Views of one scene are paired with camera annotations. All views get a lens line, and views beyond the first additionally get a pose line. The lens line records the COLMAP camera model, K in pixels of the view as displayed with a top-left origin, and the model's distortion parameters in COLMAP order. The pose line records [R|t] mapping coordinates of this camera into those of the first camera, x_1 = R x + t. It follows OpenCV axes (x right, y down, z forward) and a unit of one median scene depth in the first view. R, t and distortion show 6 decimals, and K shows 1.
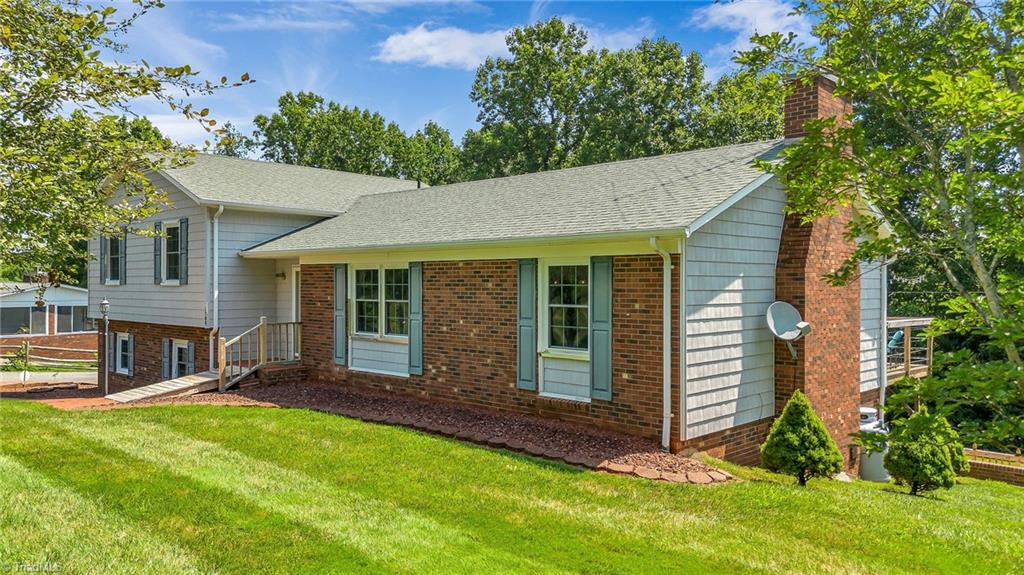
lens RADIAL K [[774.8, 0, 512.5], [0, 774.8, 291.1], [0, 0, 1]] dist [0.026348, 0.001772]
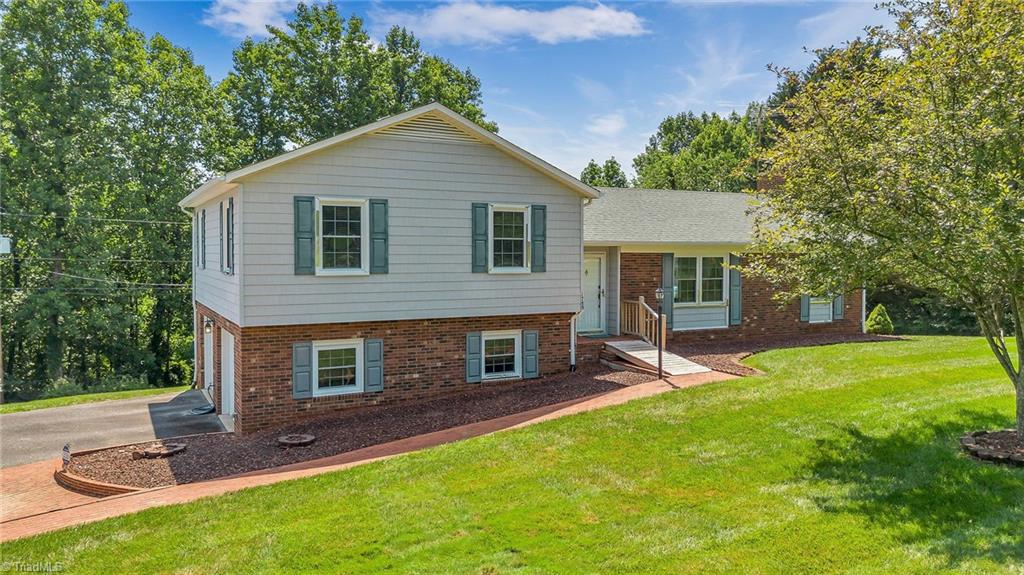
lens RADIAL K [[774.8, 0, 512.5], [0, 774.8, 291.1], [0, 0, 1]] dist [0.026348, 0.001772]
pose [[0.321292, -0.058496, 0.945172, -1.787034], [0.000129, 0.998093, 0.061728, -0.059090], [-0.946980, -0.019711, 0.320687, 0.938447]]
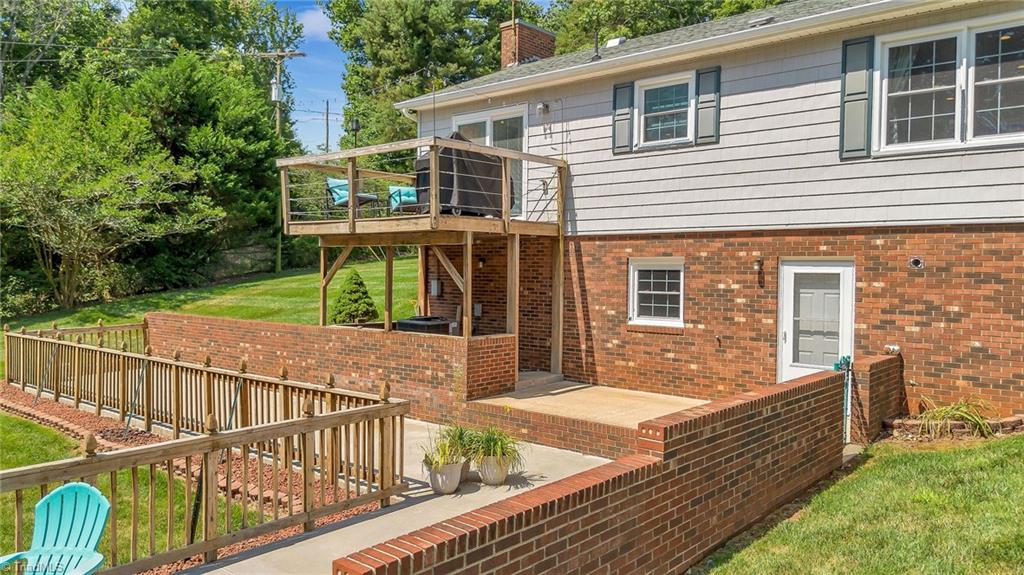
lens RADIAL K [[774.8, 0, 512.5], [0, 774.8, 291.1], [0, 0, 1]] dist [0.026348, 0.001772]
pose [[0.998658, -0.005057, 0.051534, -1.010812], [0.003240, 0.999372, 0.035291, 0.089624], [-0.051680, -0.035076, 0.998048, 0.629249]]
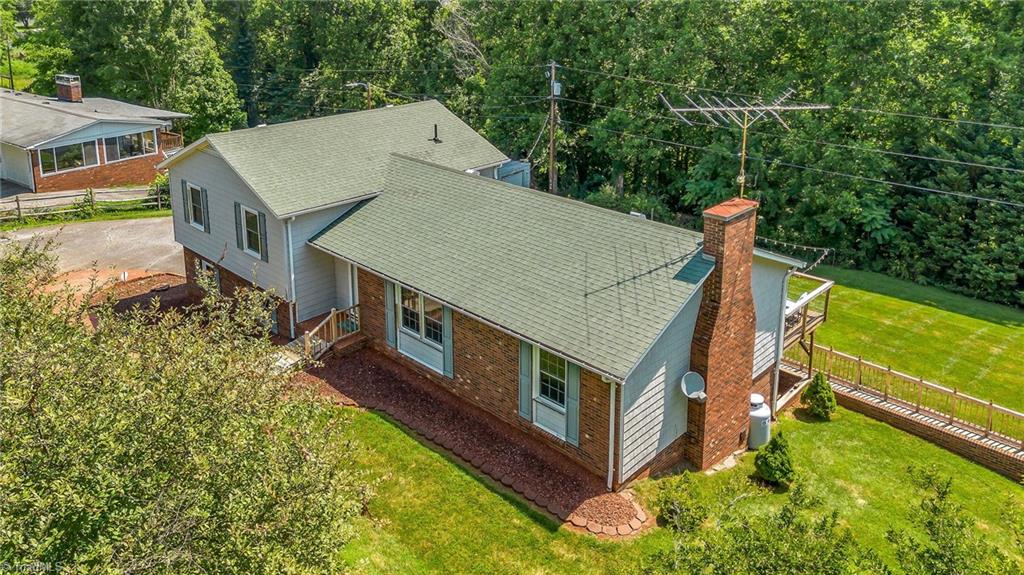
lens RADIAL K [[800.6, 0, 511.7], [0, 800.6, 146.5], [0, 0, 1]] dist [0.034401, 0.001172]
pose [[0.999991, -0.003149, 0.002956, -0.009801], [0.002403, 0.974309, 0.225202, -0.661368], [-0.003589, -0.225193, 0.974308, -0.374537]]
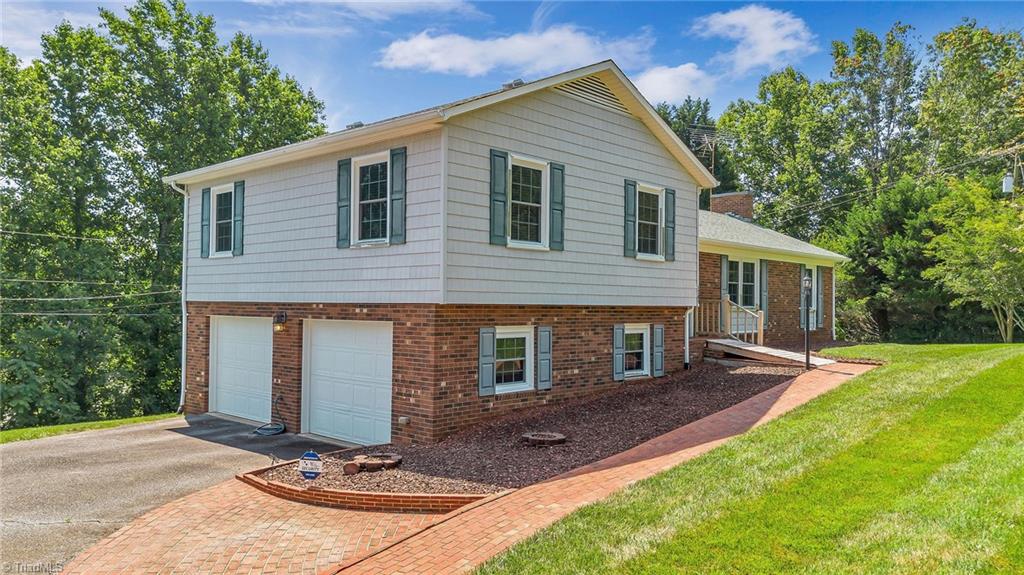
lens RADIAL K [[774.8, 0, 512.5], [0, 774.8, 291.1], [0, 0, 1]] dist [0.026348, 0.001772]
pose [[0.000141, 0.006114, 0.999981, -1.751930], [-0.012362, 0.999905, -0.006112, 0.045923], [-0.999924, -0.012361, 0.000216, 1.553089]]
